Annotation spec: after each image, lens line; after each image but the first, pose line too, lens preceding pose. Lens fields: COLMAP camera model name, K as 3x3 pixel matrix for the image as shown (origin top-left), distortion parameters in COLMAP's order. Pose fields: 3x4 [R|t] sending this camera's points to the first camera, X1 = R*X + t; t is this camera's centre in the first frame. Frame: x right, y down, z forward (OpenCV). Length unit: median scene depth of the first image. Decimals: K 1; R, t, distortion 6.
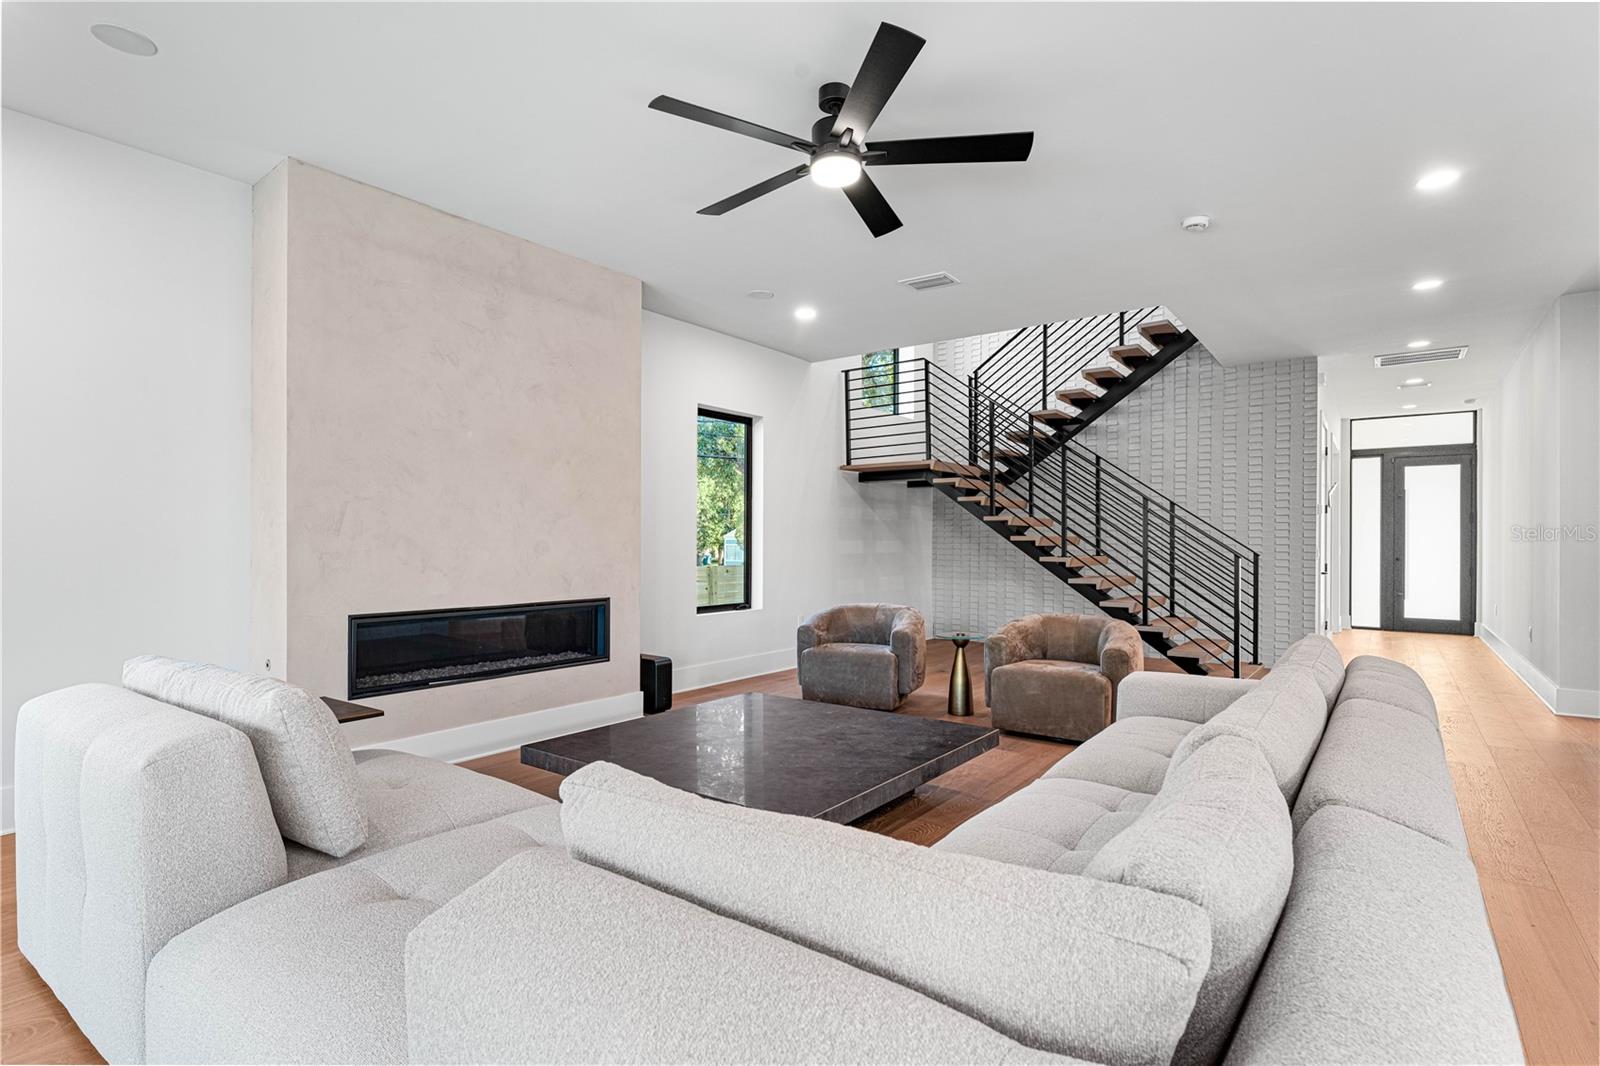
lens RADIAL K [[782.0, 0, 801.3], [0, 782.0, 551.9], [0, 0, 1]] dist [0.001278, -0.000061]
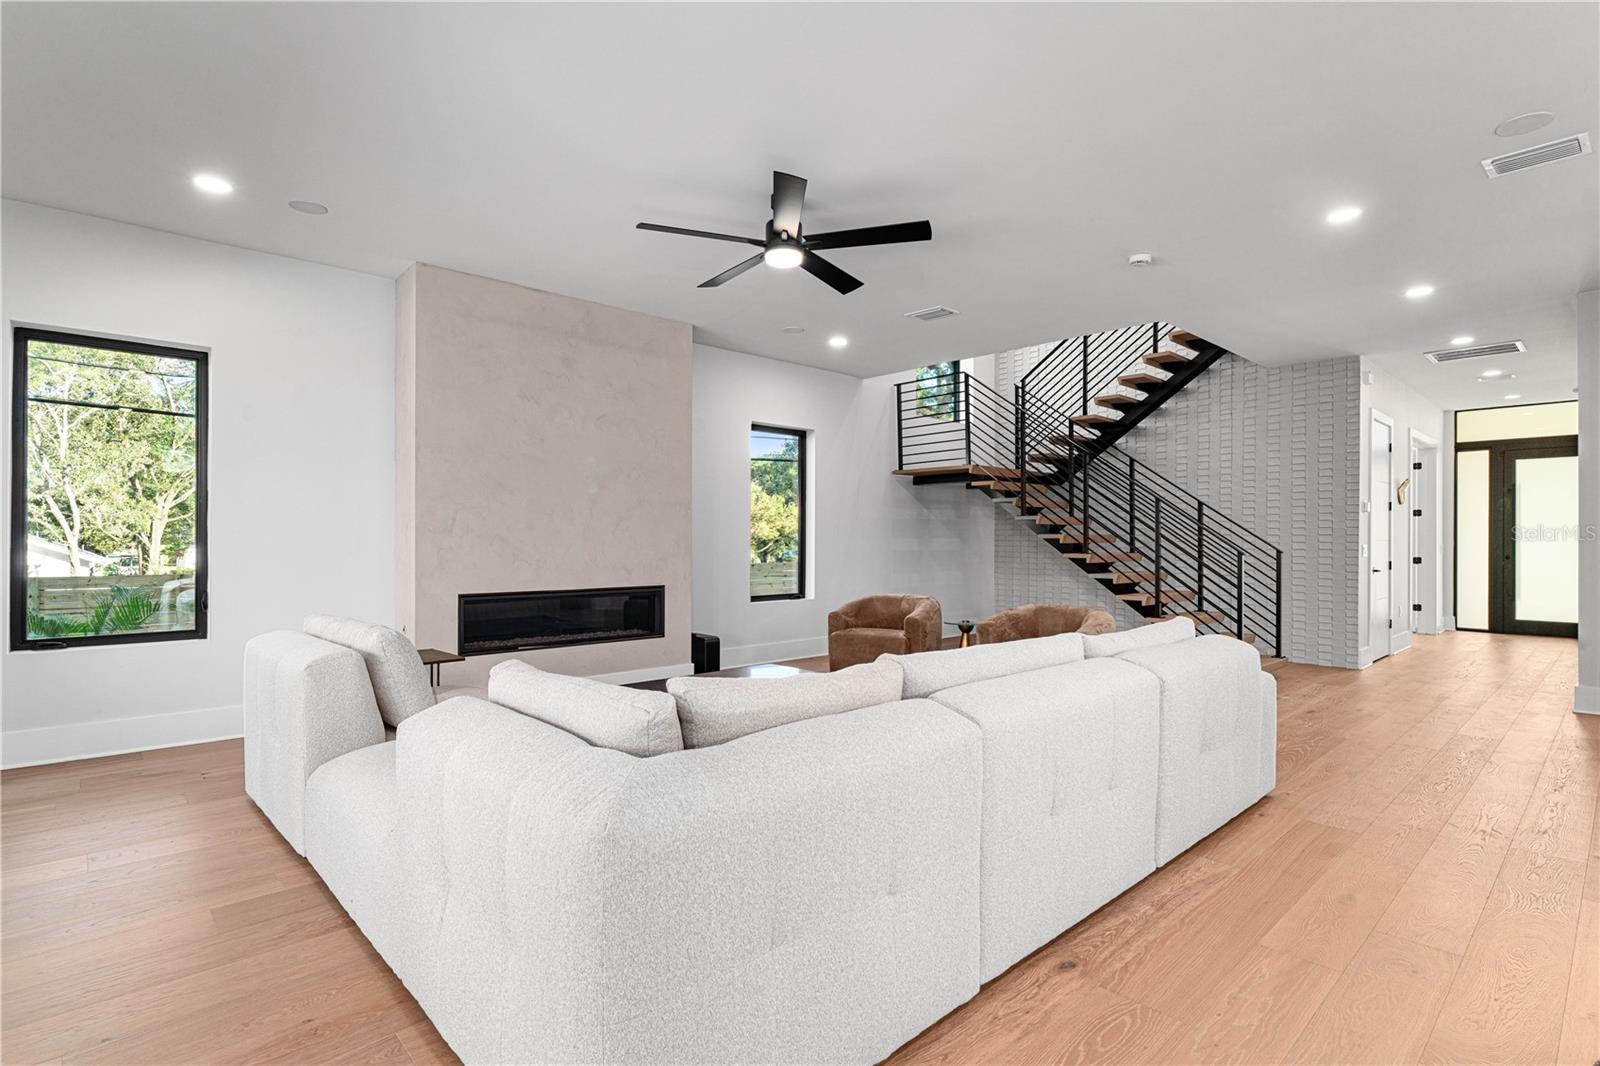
lens RADIAL K [[782.0, 0, 801.3], [0, 782.0, 551.9], [0, 0, 1]] dist [0.001278, -0.000061]
pose [[0.984645, 0.001984, -0.174558, 0.123950], [-0.001521, 0.999995, 0.002784, 0.001514], [0.174563, -0.002475, 0.984643, -0.117665]]
